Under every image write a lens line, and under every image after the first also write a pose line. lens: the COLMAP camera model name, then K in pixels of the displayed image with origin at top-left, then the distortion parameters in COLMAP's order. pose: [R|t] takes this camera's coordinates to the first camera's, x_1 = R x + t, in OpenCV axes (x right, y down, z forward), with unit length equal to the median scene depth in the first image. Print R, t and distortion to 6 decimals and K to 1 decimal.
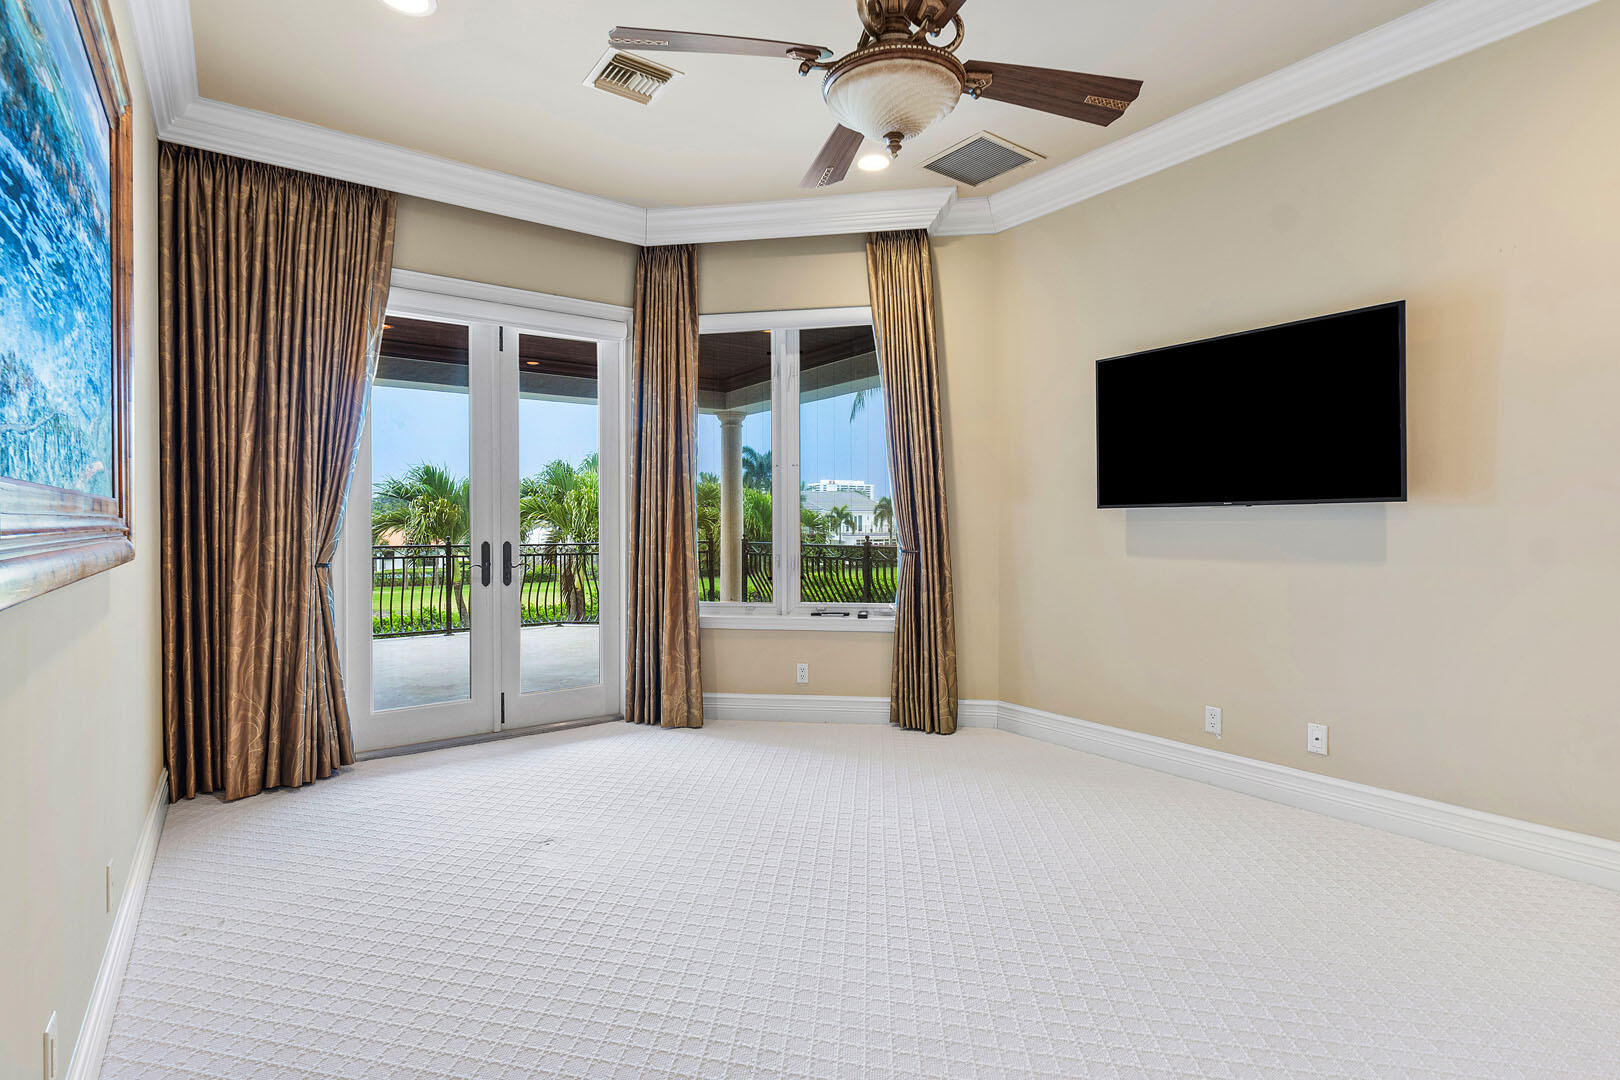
lens RADIAL K [[790.2, 0, 809.1], [0, 790.2, 531.4], [0, 0, 1]] dist [0.001069, 0.001104]
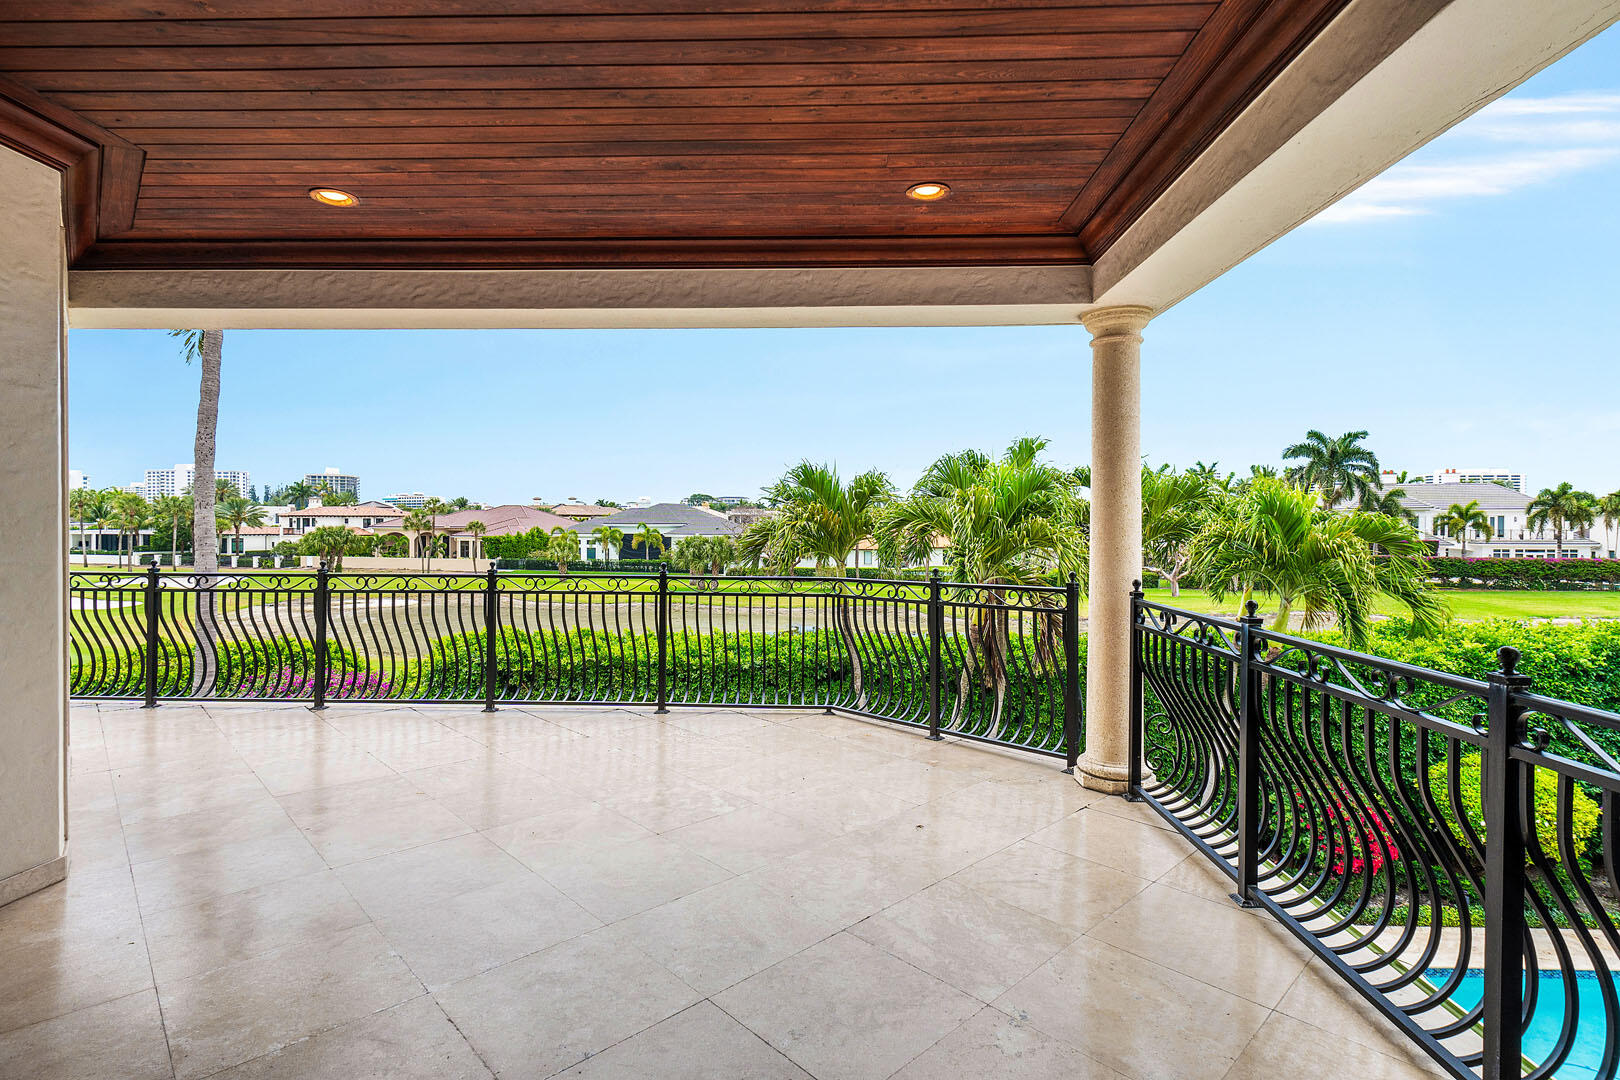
lens RADIAL K [[790.2, 0, 809.0], [0, 790.2, 537.1], [0, 0, 1]] dist [0.001069, 0.001104]
pose [[0.793229, 0.012542, -0.608794, 0.012690], [-0.008832, 0.999920, 0.009092, -0.006070], [0.608859, -0.001836, 0.793276, 0.151225]]
